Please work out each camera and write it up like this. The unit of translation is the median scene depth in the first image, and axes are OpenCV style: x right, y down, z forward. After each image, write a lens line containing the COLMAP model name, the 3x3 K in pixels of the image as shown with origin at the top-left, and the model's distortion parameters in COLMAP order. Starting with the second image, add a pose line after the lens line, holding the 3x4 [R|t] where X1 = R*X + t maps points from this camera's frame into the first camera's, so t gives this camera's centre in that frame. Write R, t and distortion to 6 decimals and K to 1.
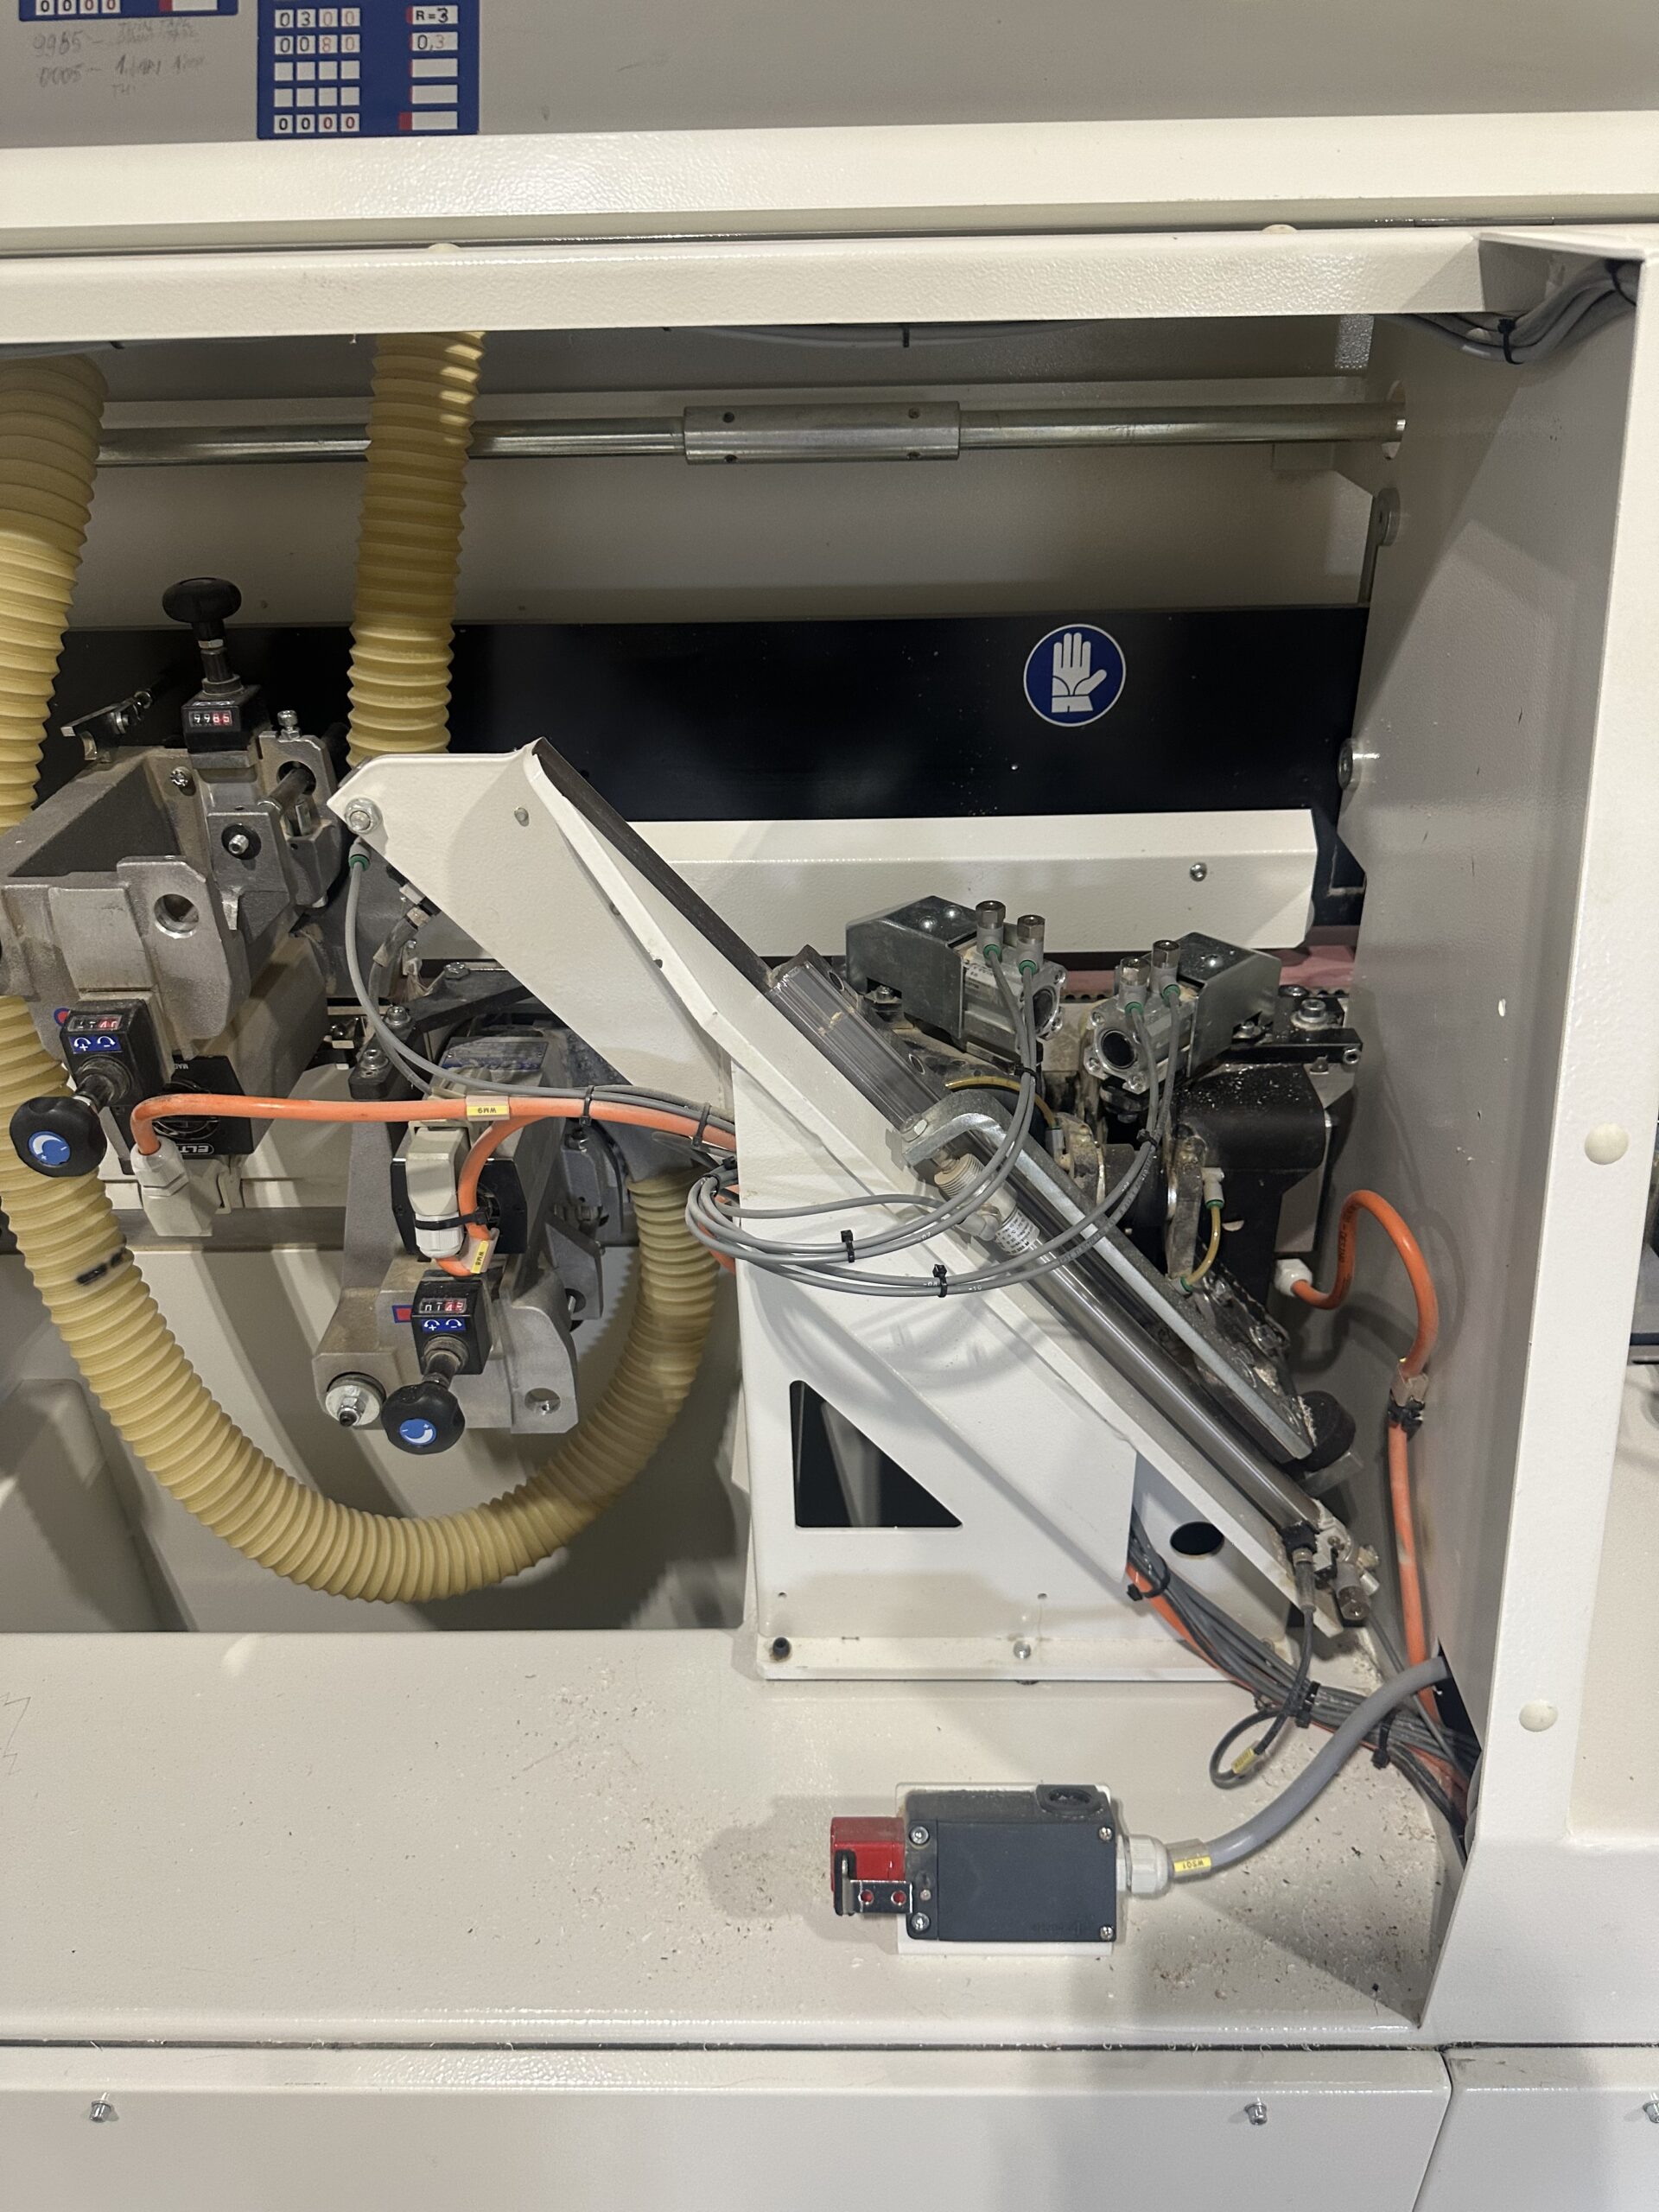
lens RADIAL K [[1522.5, 0, 829.5], [0, 1522.5, 1106.0], [0, 0, 1]] dist [-0.010703, 0.003085]
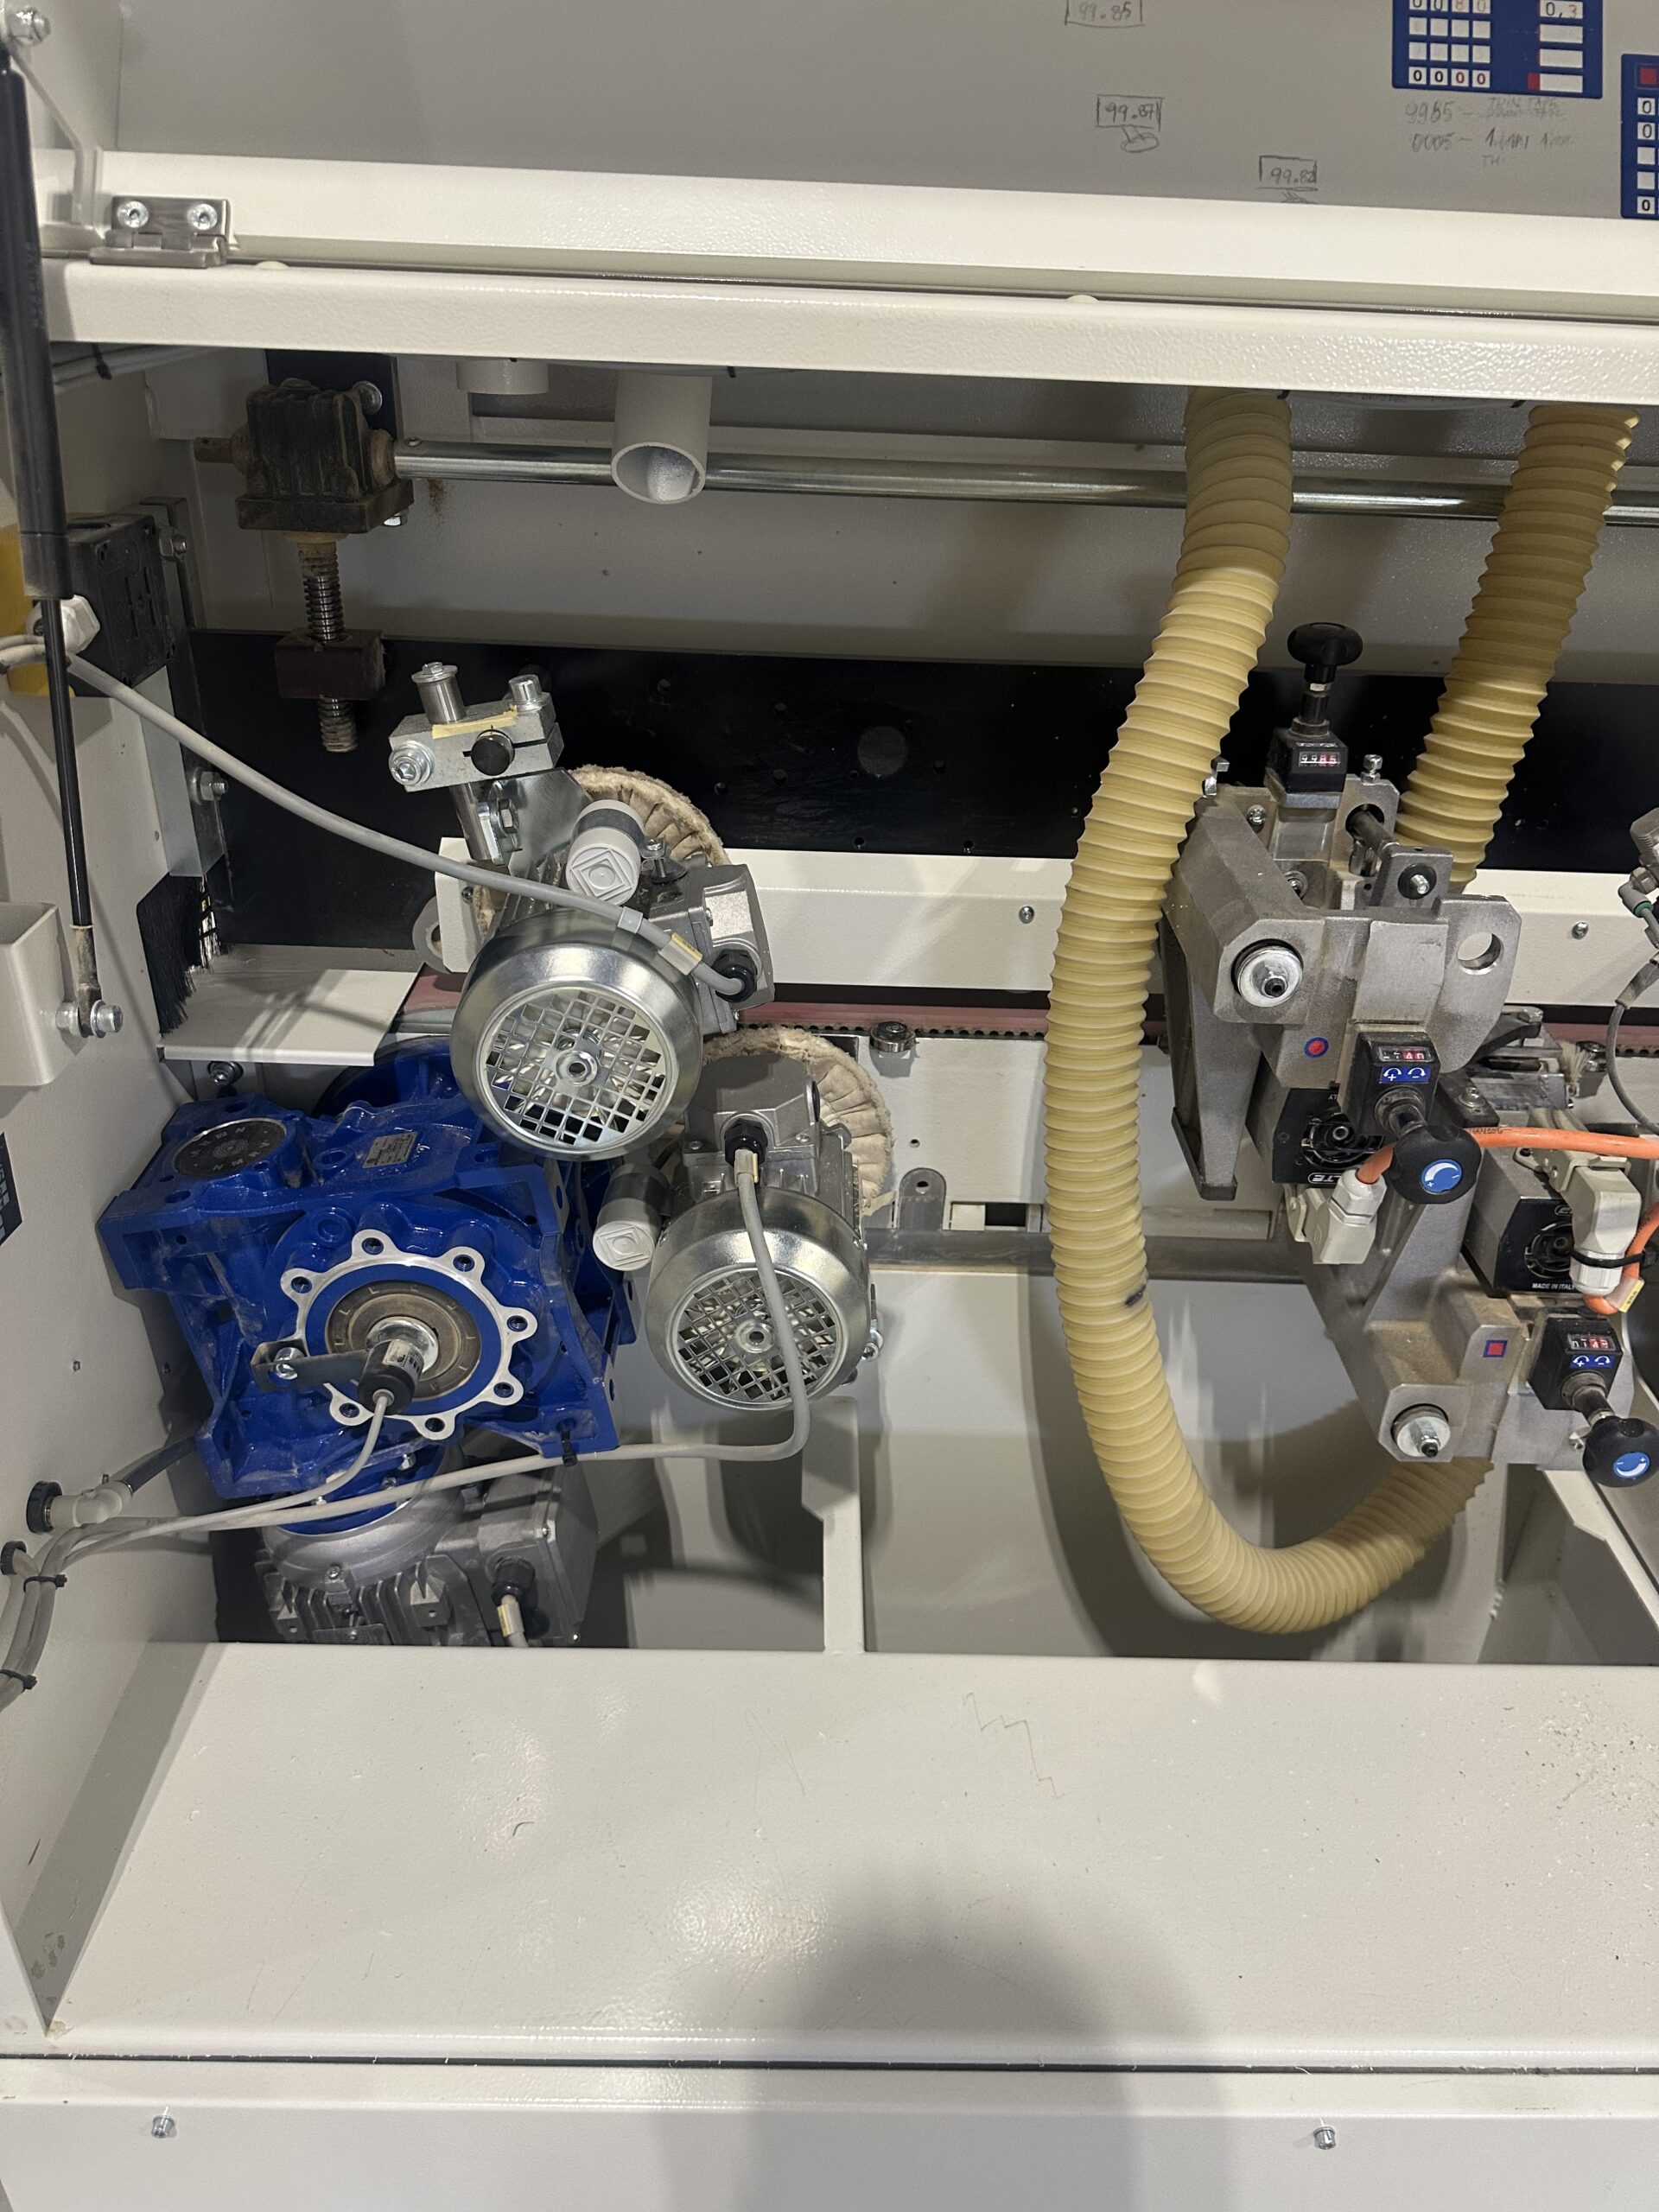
lens RADIAL K [[1492.3, 0, 828.2], [0, 1492.3, 1099.8], [0, 0, 1]] dist [-0.001641, -0.009036]
pose [[0.998200, 0.039388, 0.045219, -0.830090], [-0.038437, 0.999025, -0.021719, 0.009649], [-0.046030, 0.019942, 0.998741, 0.015025]]
